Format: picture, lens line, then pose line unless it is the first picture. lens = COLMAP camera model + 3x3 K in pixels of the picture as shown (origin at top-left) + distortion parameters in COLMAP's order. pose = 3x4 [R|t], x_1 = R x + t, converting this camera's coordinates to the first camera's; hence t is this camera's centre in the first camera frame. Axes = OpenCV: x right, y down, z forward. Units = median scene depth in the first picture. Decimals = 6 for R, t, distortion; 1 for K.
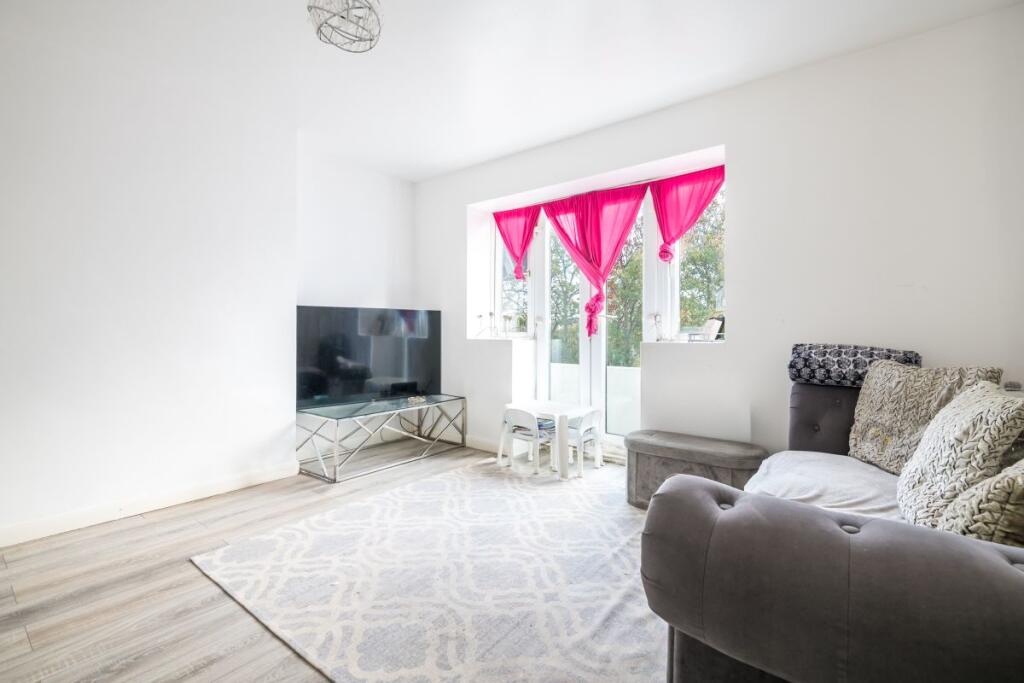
lens RADIAL K [[469.0, 0, 513.3], [0, 469.0, 336.5], [0, 0, 1]] dist [0.017305, -0.000977]
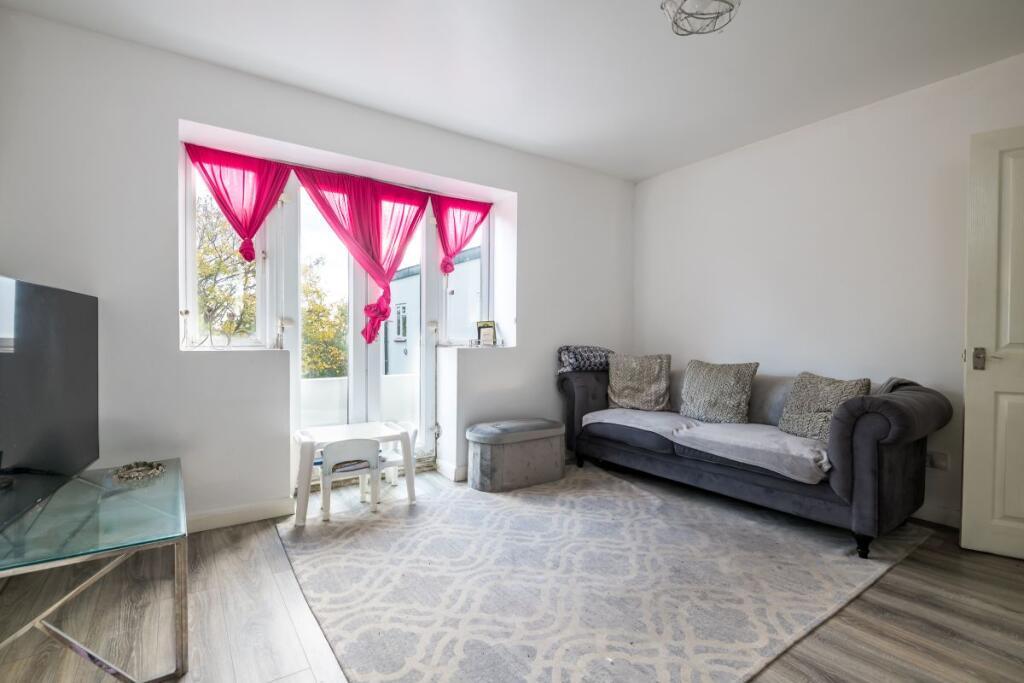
lens RADIAL K [[478.3, 0, 510.8], [0, 478.3, 346.0], [0, 0, 1]] dist [0.024516, -0.000095]
pose [[0.279873, -0.021606, 0.959794, -0.751259], [0.007504, 0.999765, 0.020318, -0.013330], [-0.960008, 0.001516, 0.279969, 0.588406]]
